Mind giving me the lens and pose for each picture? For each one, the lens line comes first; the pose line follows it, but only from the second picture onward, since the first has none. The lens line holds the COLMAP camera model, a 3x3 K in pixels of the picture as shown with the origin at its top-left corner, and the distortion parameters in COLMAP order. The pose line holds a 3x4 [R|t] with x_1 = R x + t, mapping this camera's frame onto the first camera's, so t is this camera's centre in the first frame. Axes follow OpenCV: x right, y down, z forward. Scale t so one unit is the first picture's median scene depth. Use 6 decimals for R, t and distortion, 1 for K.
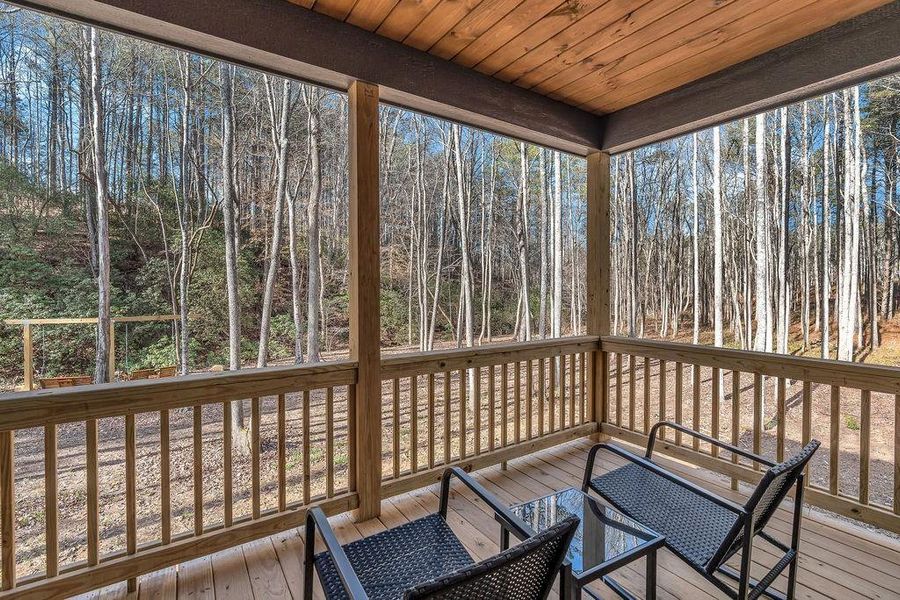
lens RADIAL K [[411.9, 0, 449.4], [0, 411.9, 296.5], [0, 0, 1]] dist [-0.000493, -0.000026]
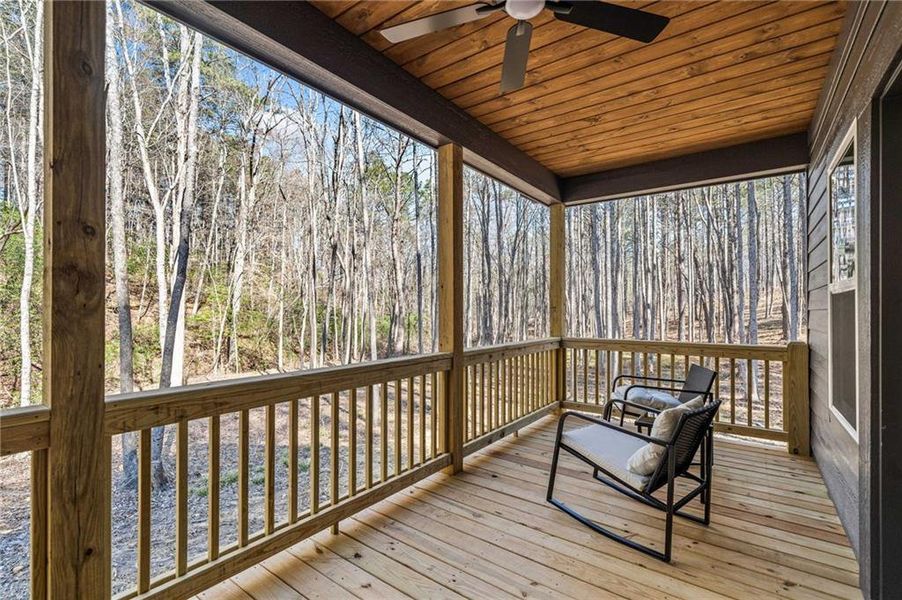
lens RADIAL K [[404.6, 0, 450.9], [0, 404.6, 302.9], [0, 0, 1]] dist [0.000759, 0.000193]
pose [[0.946063, 0.004705, 0.323949, -0.578016], [0.007518, 0.999307, -0.036467, 0.041697], [-0.323896, 0.036936, 0.945371, -0.207293]]
